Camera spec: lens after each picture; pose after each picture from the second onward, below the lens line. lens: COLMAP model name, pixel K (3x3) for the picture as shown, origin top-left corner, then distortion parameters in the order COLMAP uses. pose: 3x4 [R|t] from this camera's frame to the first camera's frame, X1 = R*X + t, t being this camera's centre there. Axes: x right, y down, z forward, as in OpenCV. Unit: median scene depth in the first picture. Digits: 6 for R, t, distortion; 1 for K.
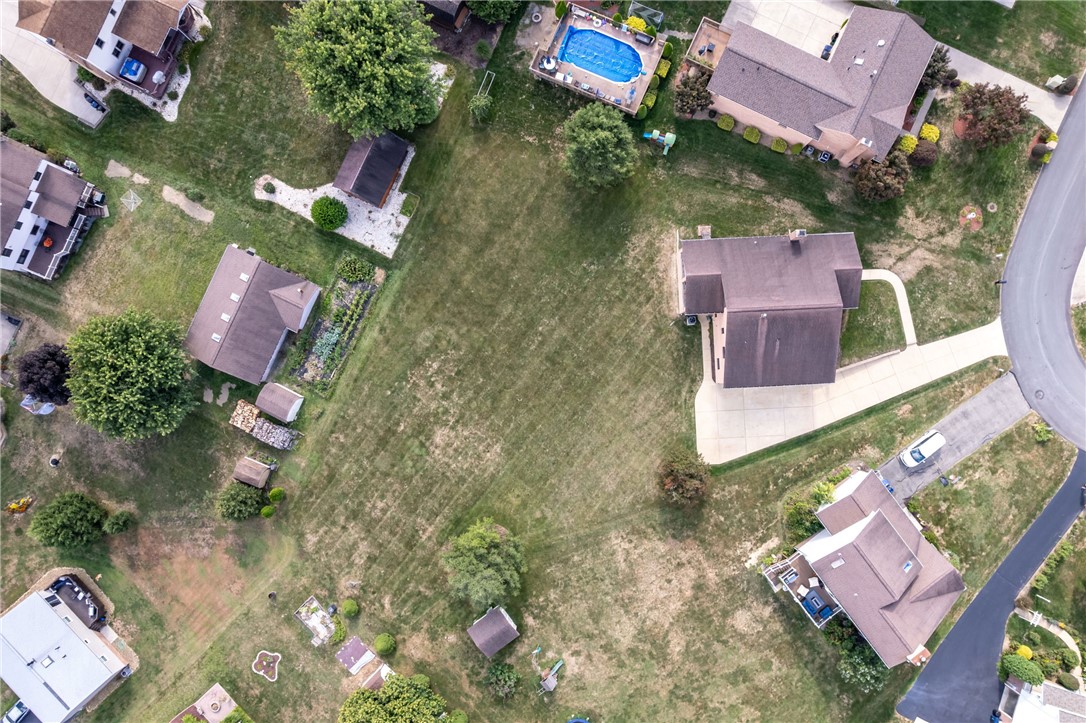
lens RADIAL K [[695.4, 0, 548.8], [0, 695.4, 366.4], [0, 0, 1]] dist [-0.082313, 0.071626]
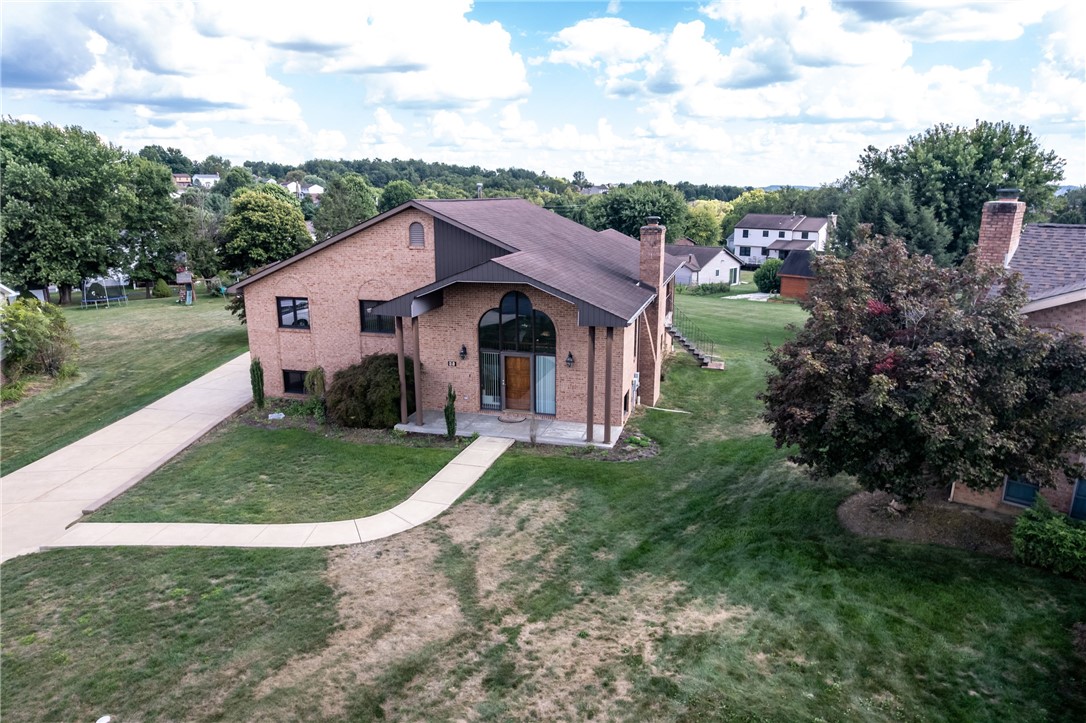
lens RADIAL K [[695.4, 0, 548.8], [0, 695.4, 366.4], [0, 0, 1]] dist [-0.082313, 0.071626]
pose [[-0.314305, 0.240475, -0.918359, 0.657444], [-0.949067, -0.057182, 0.309842, -0.233833], [0.021996, 0.968970, 0.246199, 0.896570]]
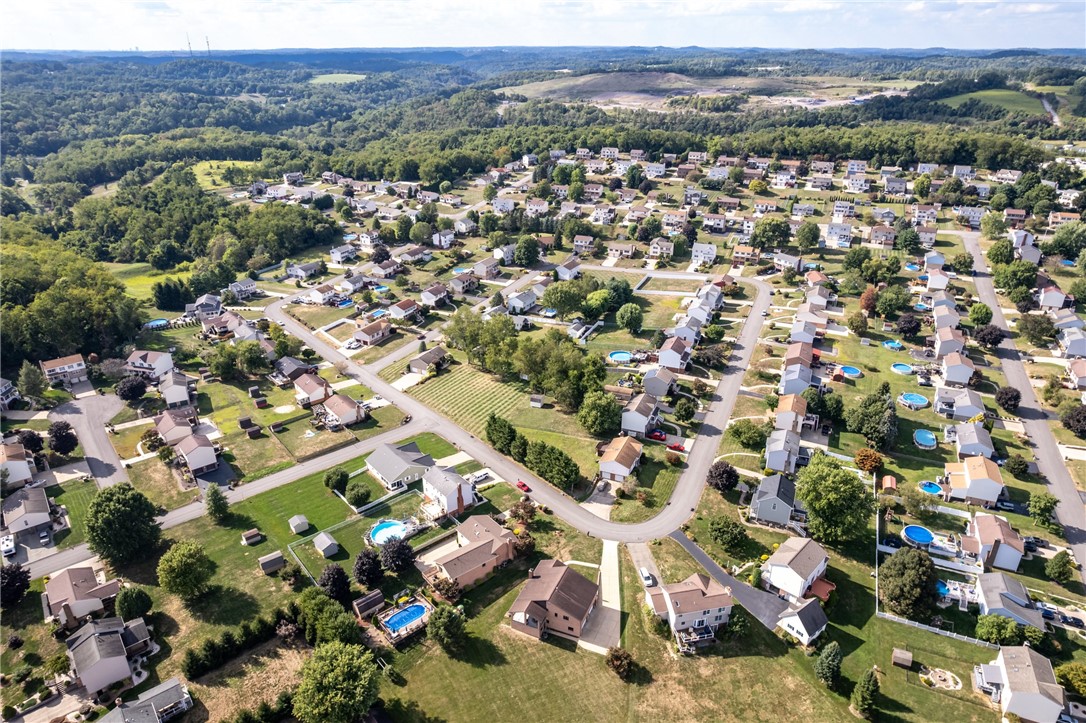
lens RADIAL K [[695.4, 0, 548.8], [0, 695.4, 366.4], [0, 0, 1]] dist [-0.082313, 0.071626]
pose [[0.430428, -0.368686, 0.823895, -1.116258], [0.902422, 0.195125, -0.384136, 0.544139], [-0.019137, 0.908844, 0.416698, -0.498630]]
